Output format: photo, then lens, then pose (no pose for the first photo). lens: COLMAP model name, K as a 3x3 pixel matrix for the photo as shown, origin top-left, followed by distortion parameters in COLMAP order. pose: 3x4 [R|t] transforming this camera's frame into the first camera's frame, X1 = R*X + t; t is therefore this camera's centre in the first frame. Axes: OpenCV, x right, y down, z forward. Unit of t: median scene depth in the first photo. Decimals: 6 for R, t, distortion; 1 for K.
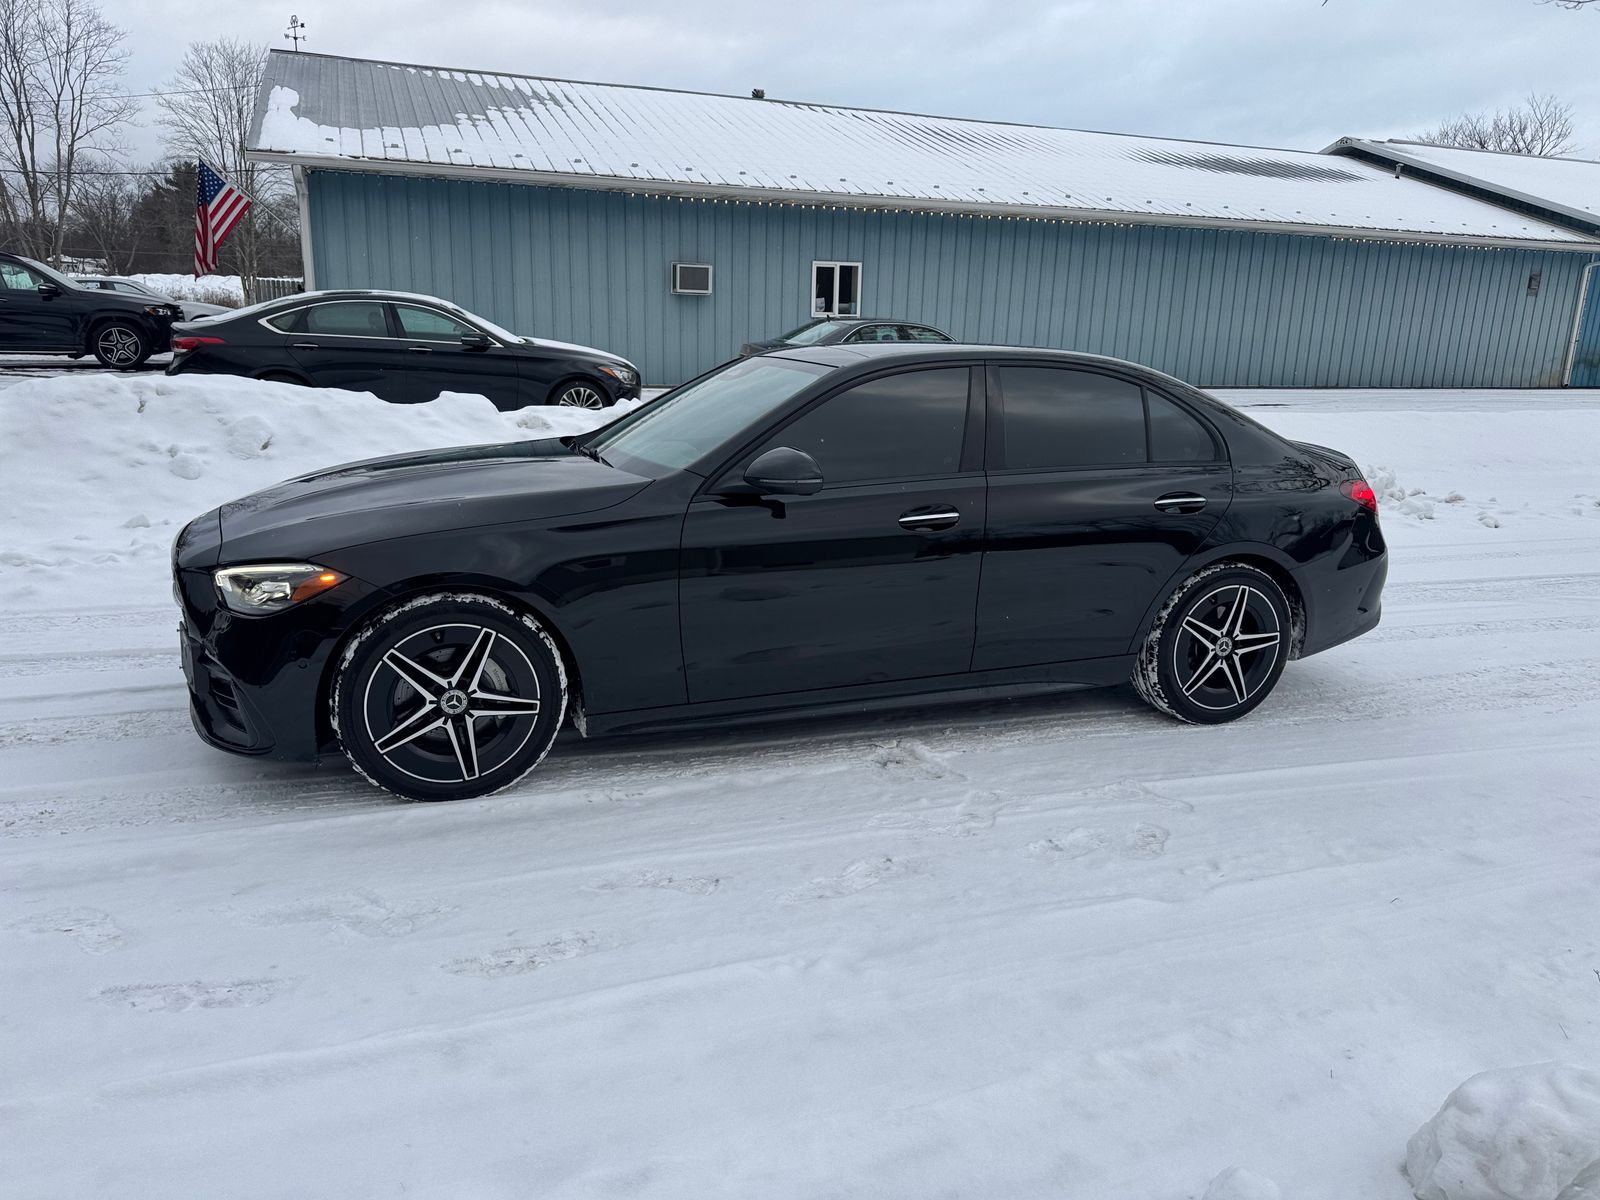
lens RADIAL K [[1128.6, 0, 800.0], [0, 1128.6, 600.0], [0, 0, 1]] dist [0.058589, -0.106015]
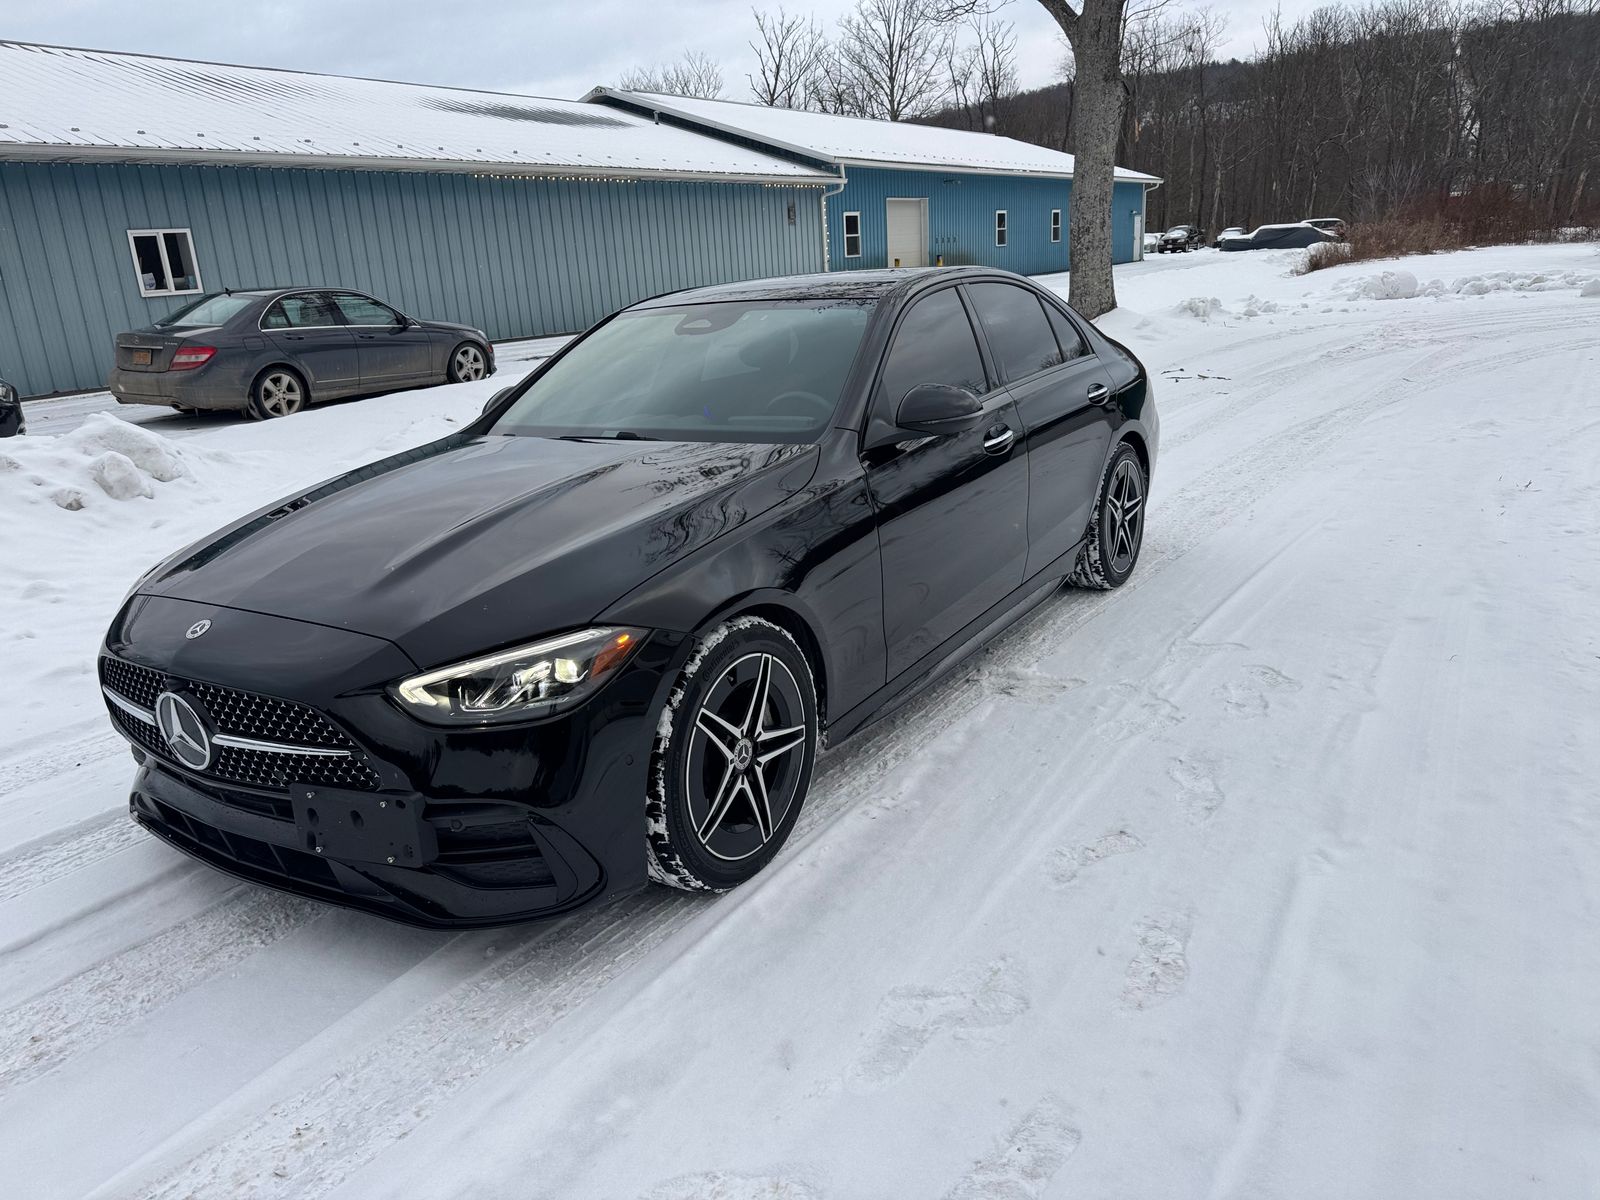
lens RADIAL K [[1145.3, 0, 798.7], [0, 1145.3, 553.3], [0, 0, 1]] dist [0.039088, -0.039670]
pose [[0.801538, -0.223642, 0.554545, -0.589267], [0.225838, 0.971957, 0.065553, -0.078754], [-0.553655, 0.072694, 0.829567, 0.252355]]
